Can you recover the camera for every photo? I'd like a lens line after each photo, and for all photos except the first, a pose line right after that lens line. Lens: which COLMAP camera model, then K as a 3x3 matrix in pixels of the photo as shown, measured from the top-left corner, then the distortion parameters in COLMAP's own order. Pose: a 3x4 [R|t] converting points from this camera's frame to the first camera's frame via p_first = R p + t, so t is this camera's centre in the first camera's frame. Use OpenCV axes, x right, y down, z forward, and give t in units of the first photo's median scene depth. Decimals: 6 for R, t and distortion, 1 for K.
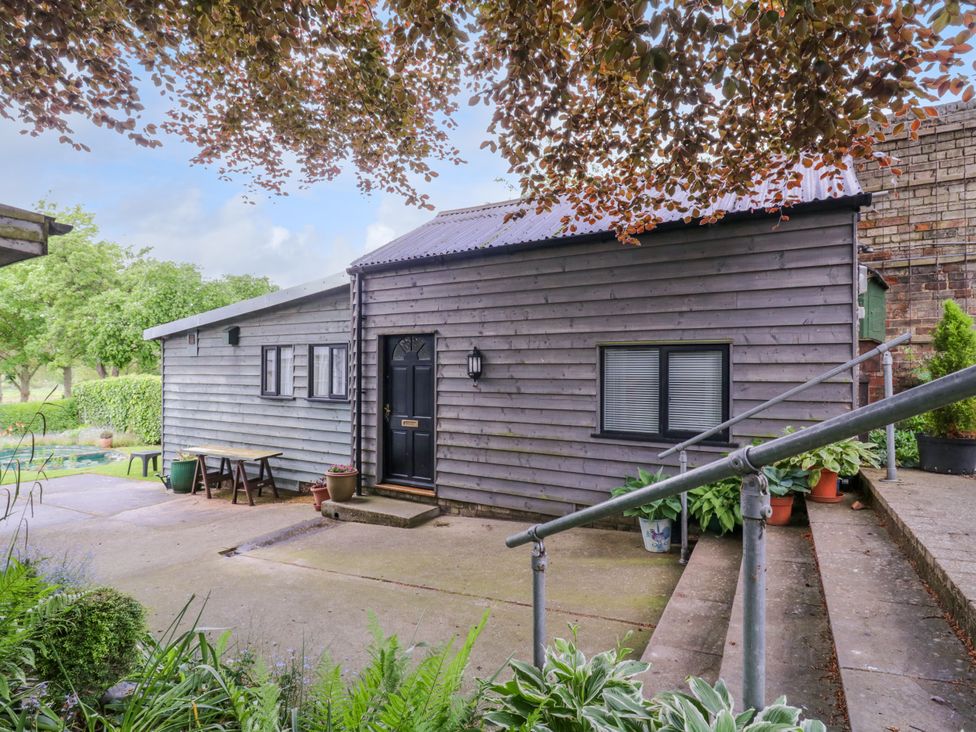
lens RADIAL K [[529.3, 0, 503.5], [0, 529.3, 361.4], [0, 0, 1]] dist [0.002145, -0.012931]
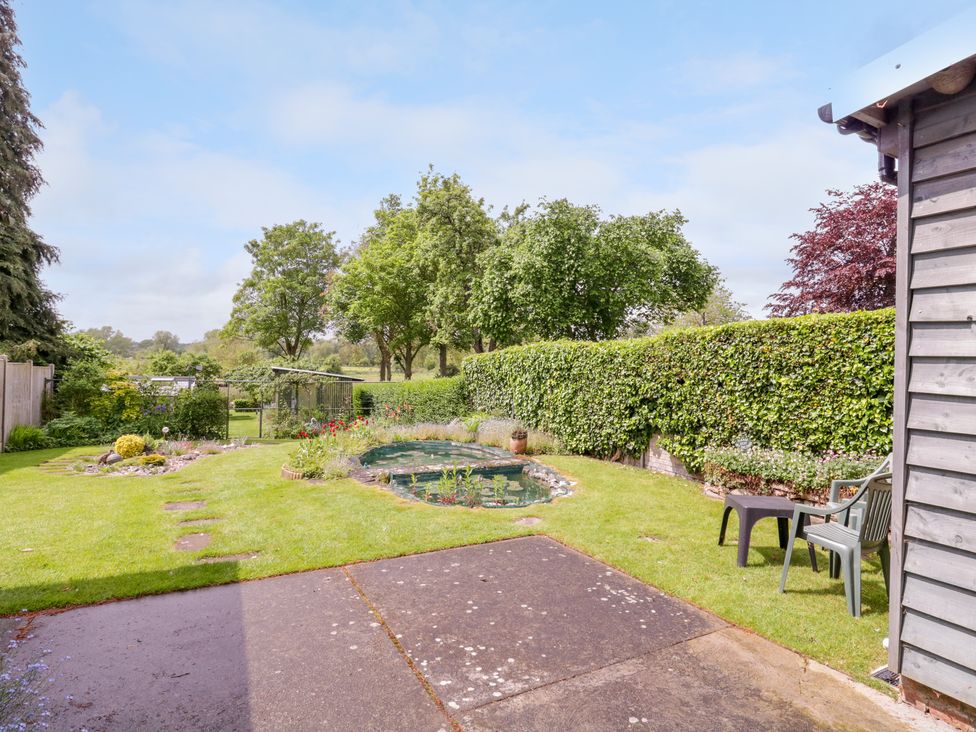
lens RADIAL K [[529.3, 0, 503.5], [0, 529.3, 361.4], [0, 0, 1]] dist [0.002145, -0.012931]
pose [[0.850381, 0.016923, -0.525895, -0.378894], [-0.014744, 0.999857, 0.008333, 0.042594], [0.525961, 0.000667, 0.850509, 0.395234]]
